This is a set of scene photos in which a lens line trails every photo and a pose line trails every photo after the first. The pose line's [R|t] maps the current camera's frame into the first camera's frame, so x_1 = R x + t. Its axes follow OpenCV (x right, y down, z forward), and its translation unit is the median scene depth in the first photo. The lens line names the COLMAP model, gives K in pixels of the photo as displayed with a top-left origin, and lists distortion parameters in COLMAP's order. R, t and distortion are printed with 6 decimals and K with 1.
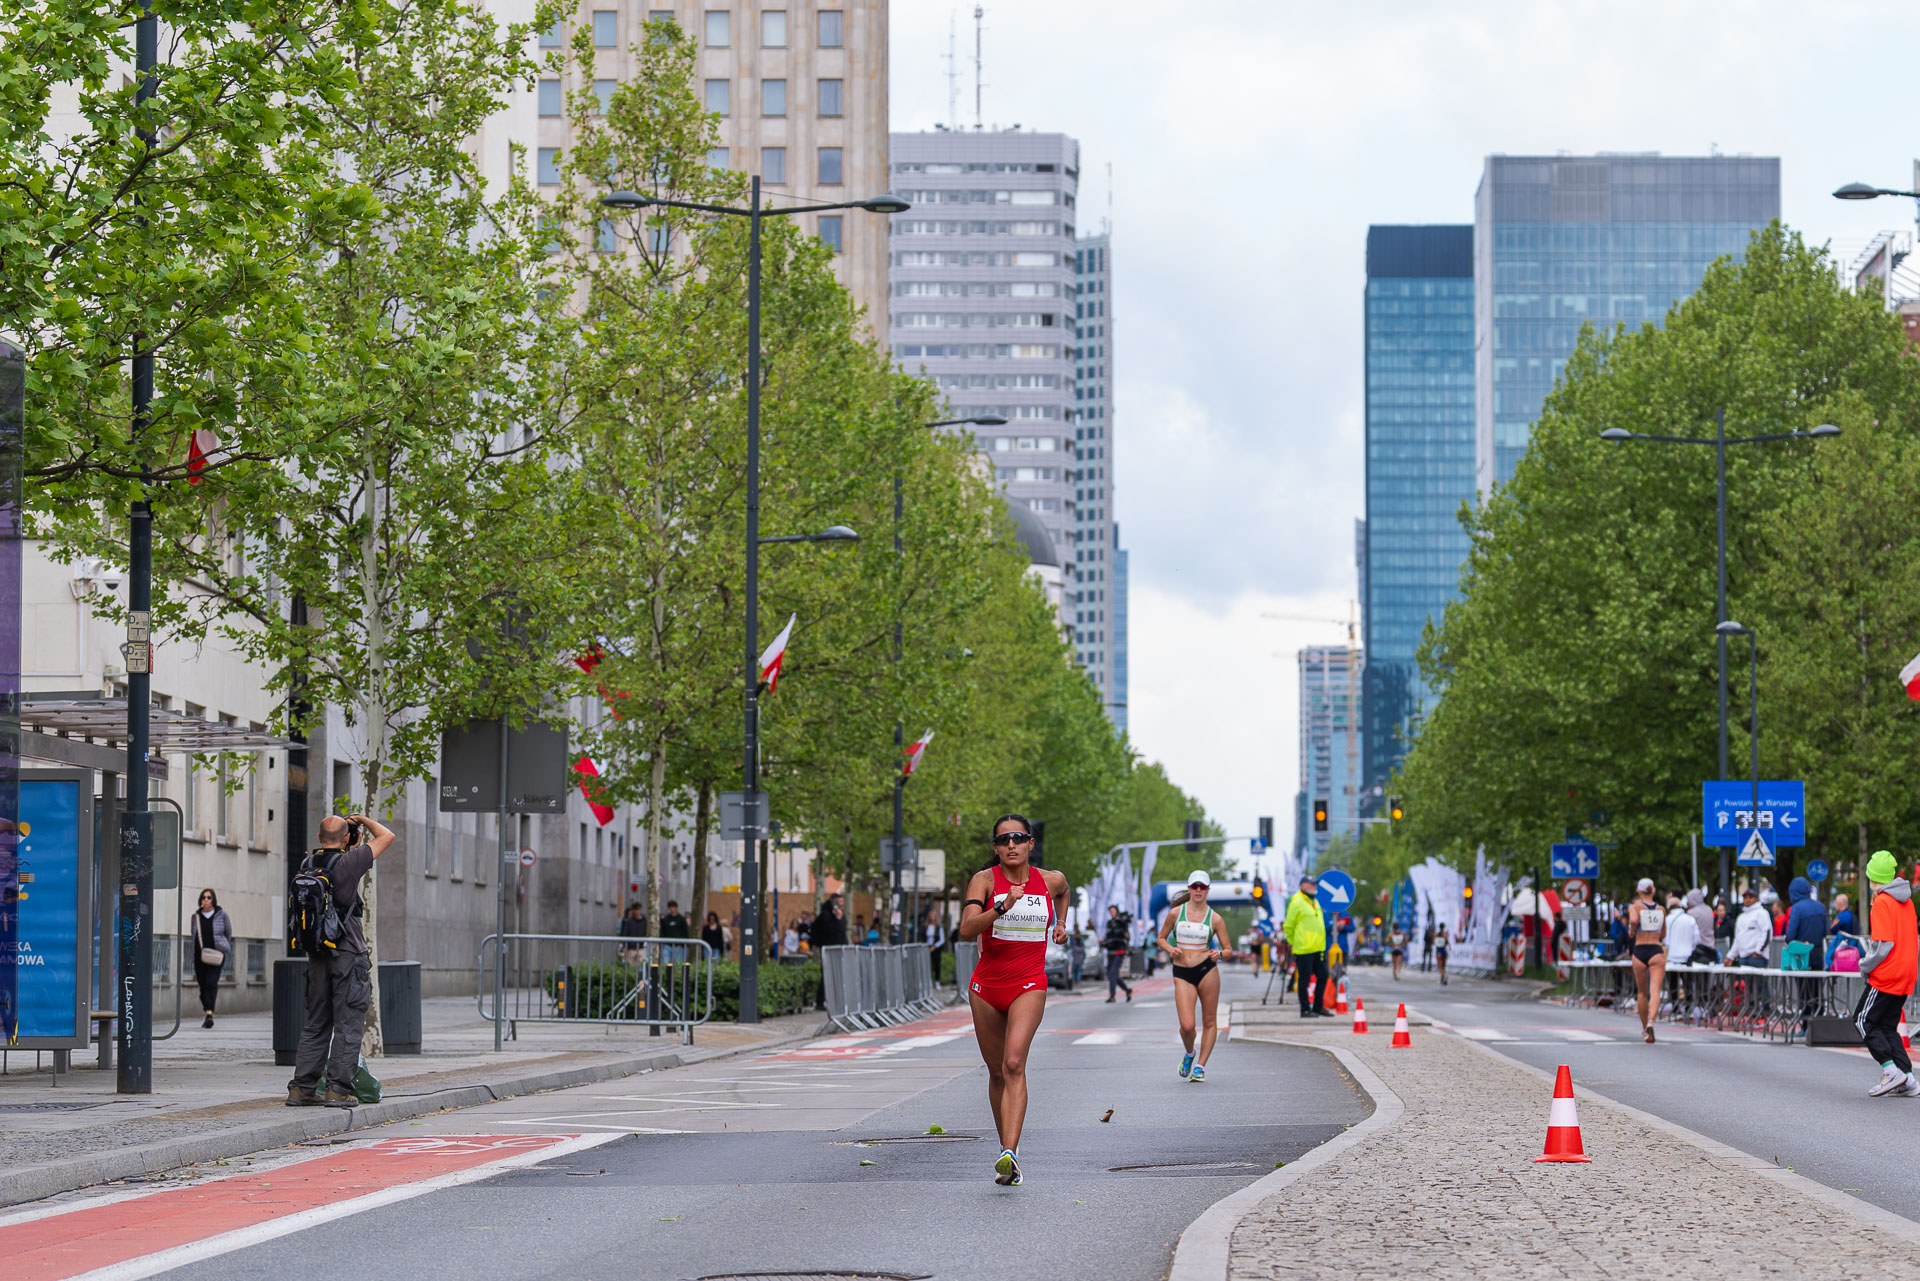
lens RADIAL K [[5232.6, 0, 960.0], [0, 5232.6, 640.5], [0, 0, 1]] dist [-0.131106, -0.917783]
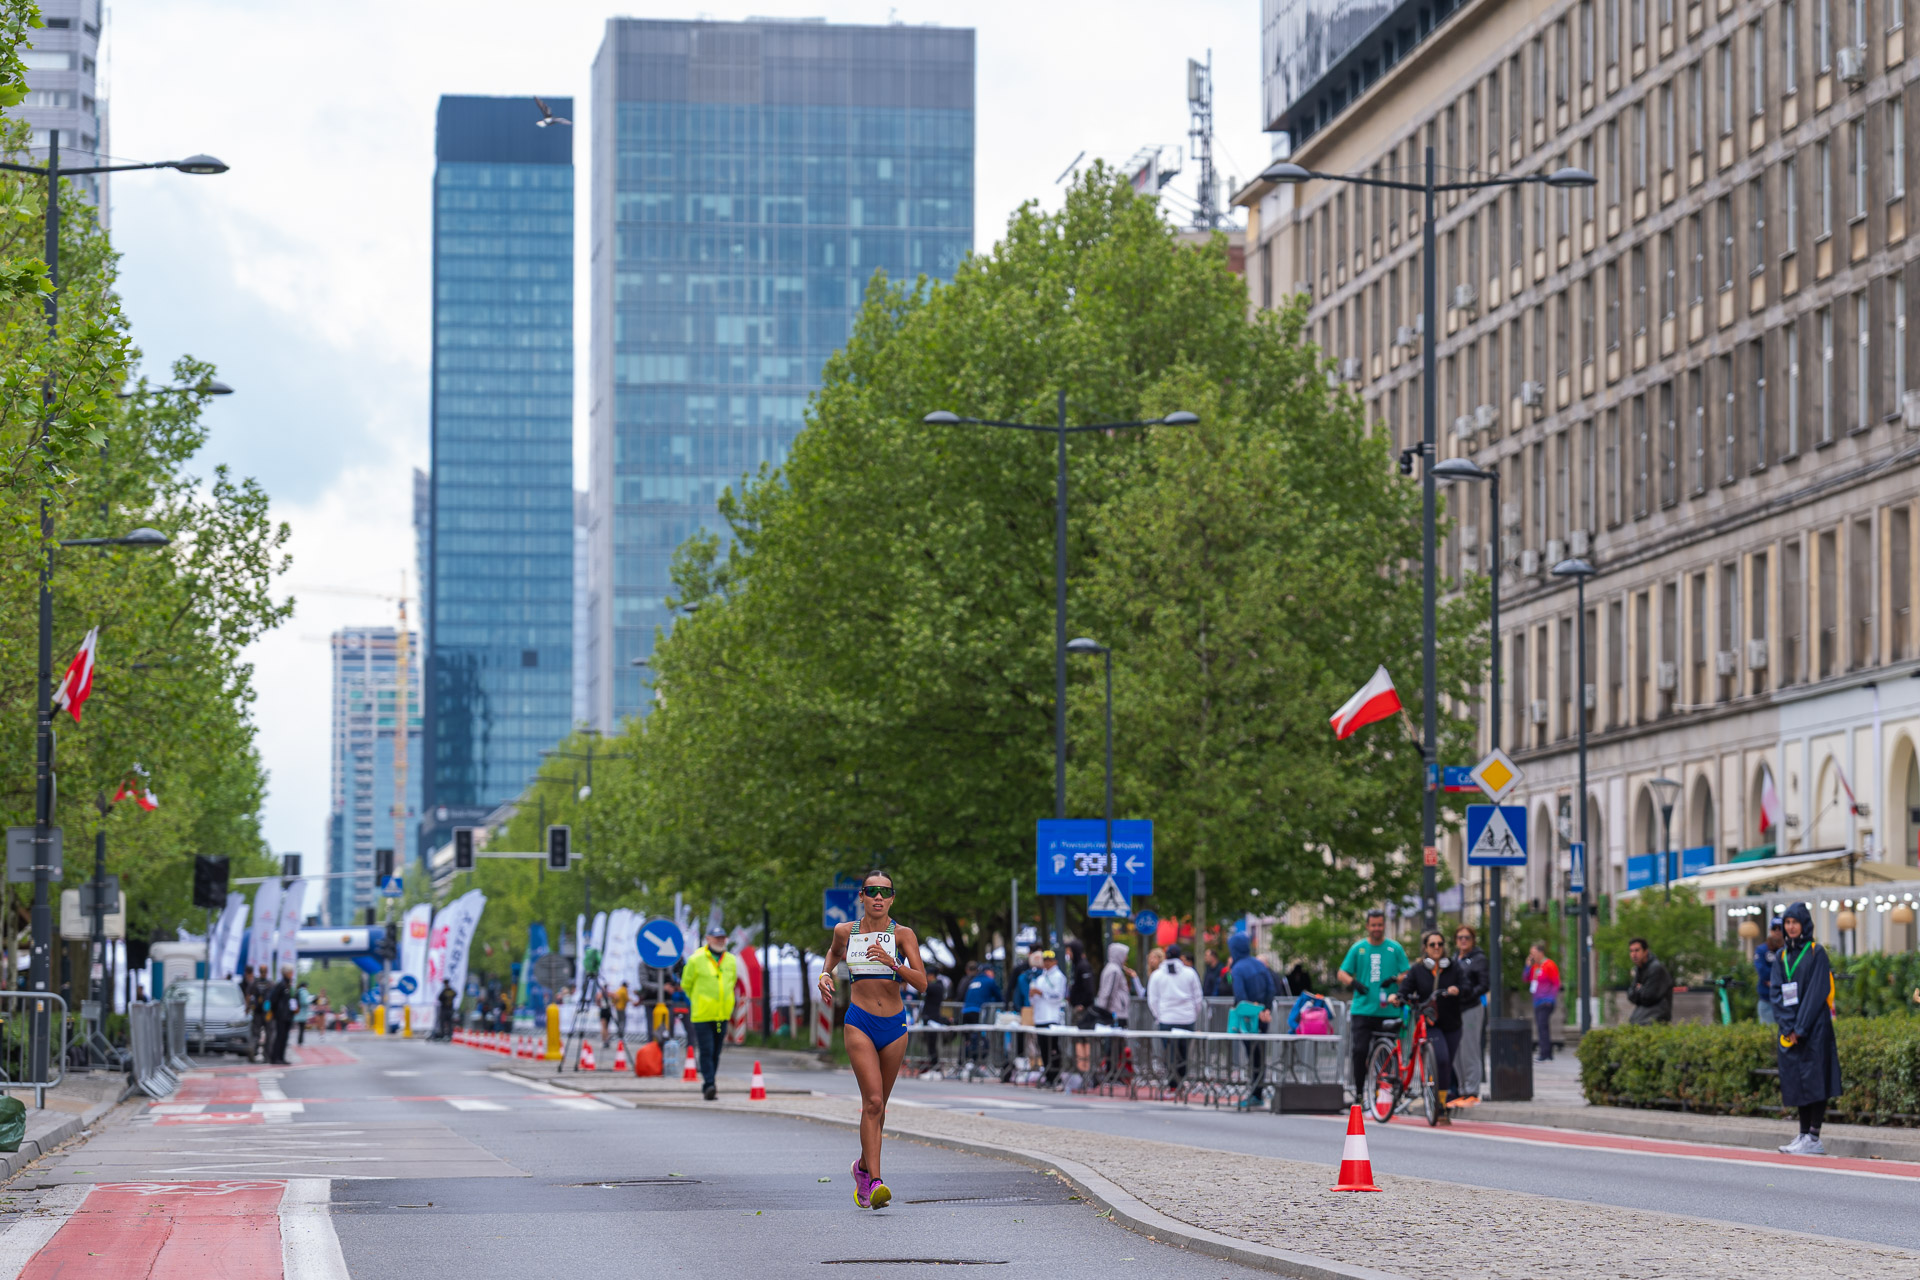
lens RADIAL K [[6715.6, 0, 960.0], [0, 6715.6, 640.0], [0, 0, 1]] dist [0.129552, -4.169178]
pose [[0.986978, 0.011351, 0.160452, -0.034777], [-0.011869, 0.999927, 0.002274, -0.003693], [-0.160414, -0.004149, 0.987041, -0.072635]]
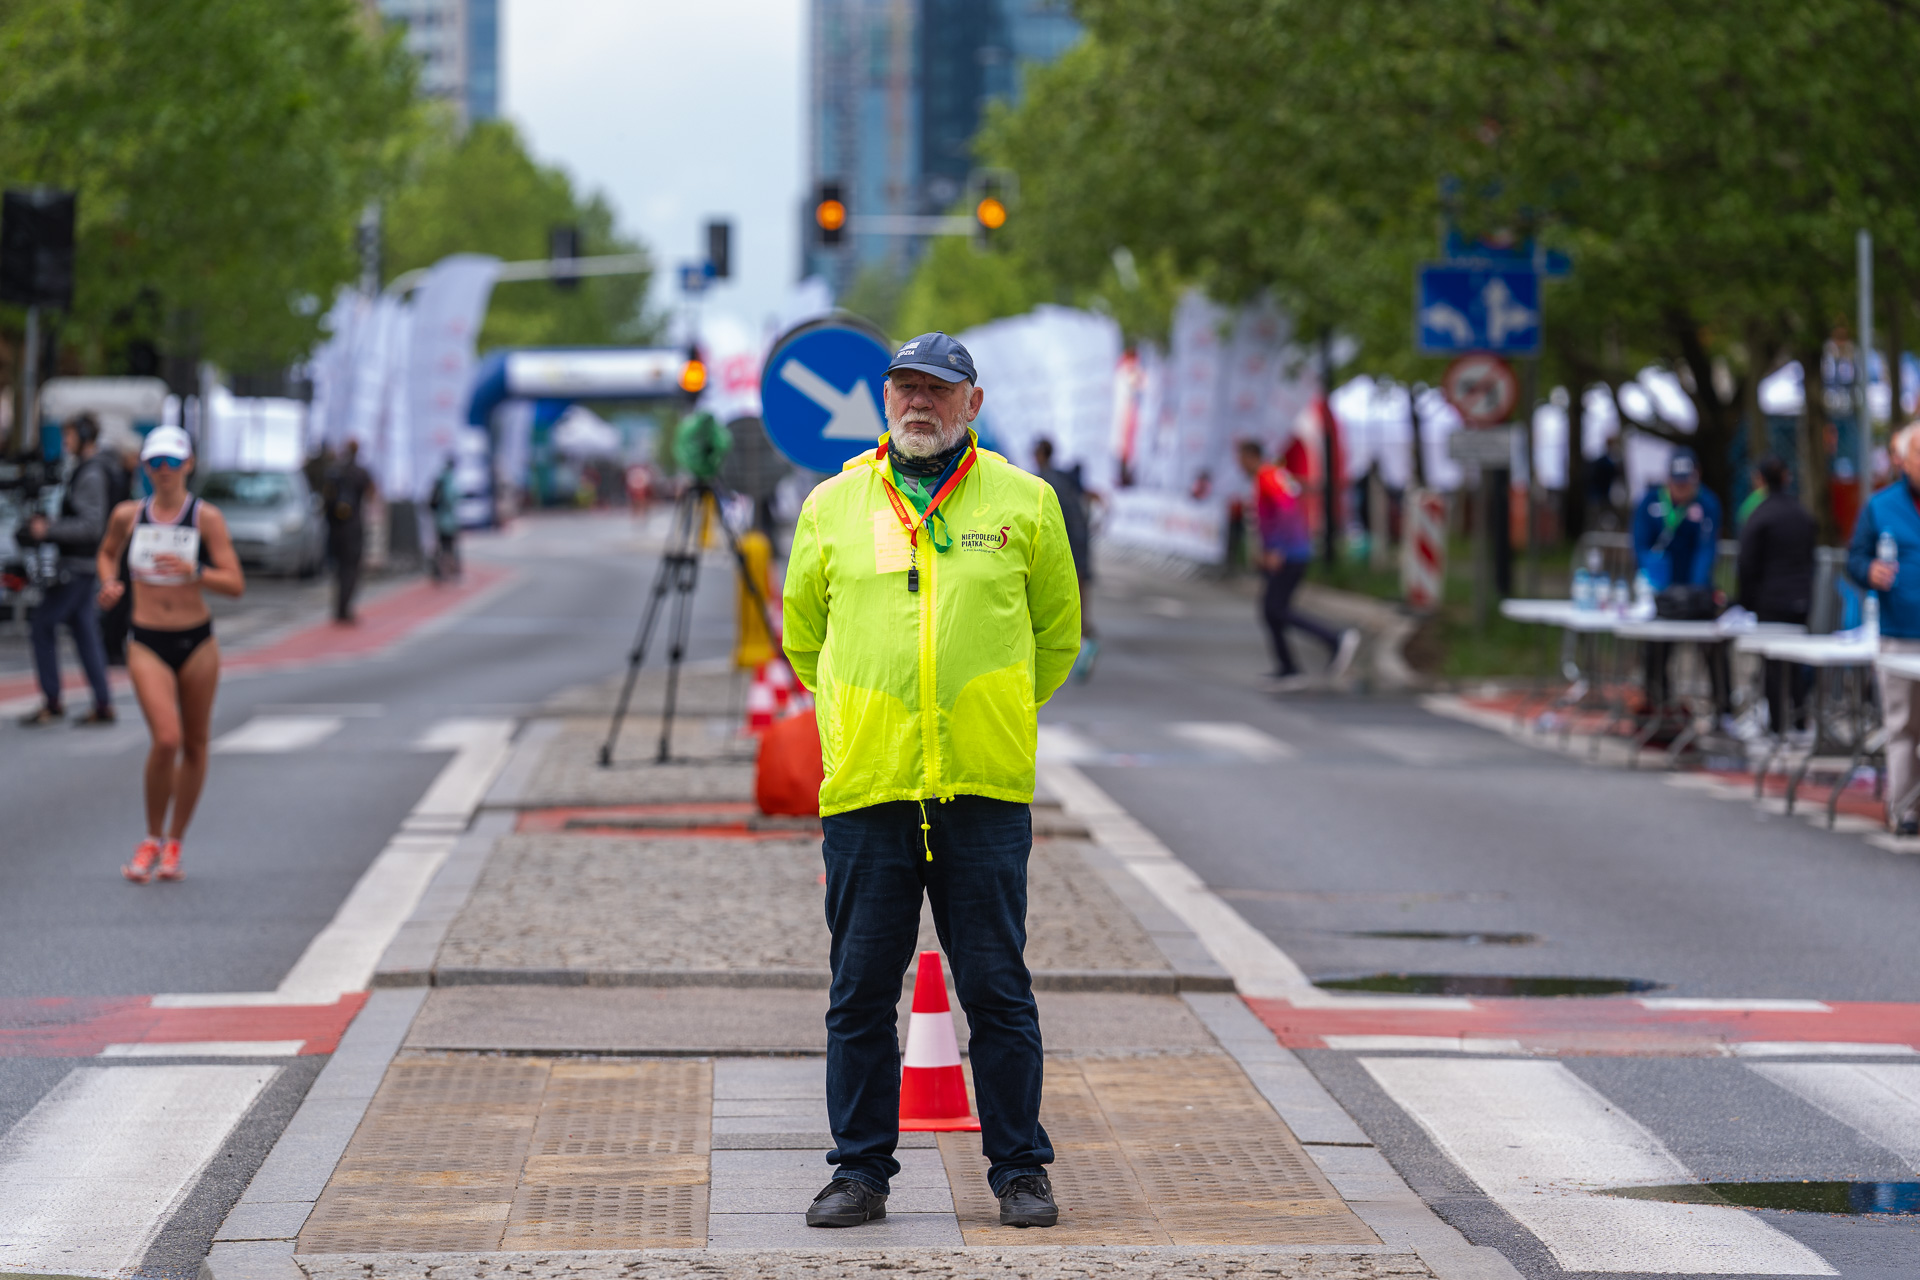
lens RADIAL K [[9005.2, 0, 960.0], [0, 9005.2, 640.0], [0, 0, 1]] dist [0.080394, 1.209039]
pose [[0.996667, 0.002756, 0.081533, 0.021360], [-0.009143, 0.996906, 0.078069, 0.012457], [-0.081065, -0.078554, 0.993608, 0.283513]]
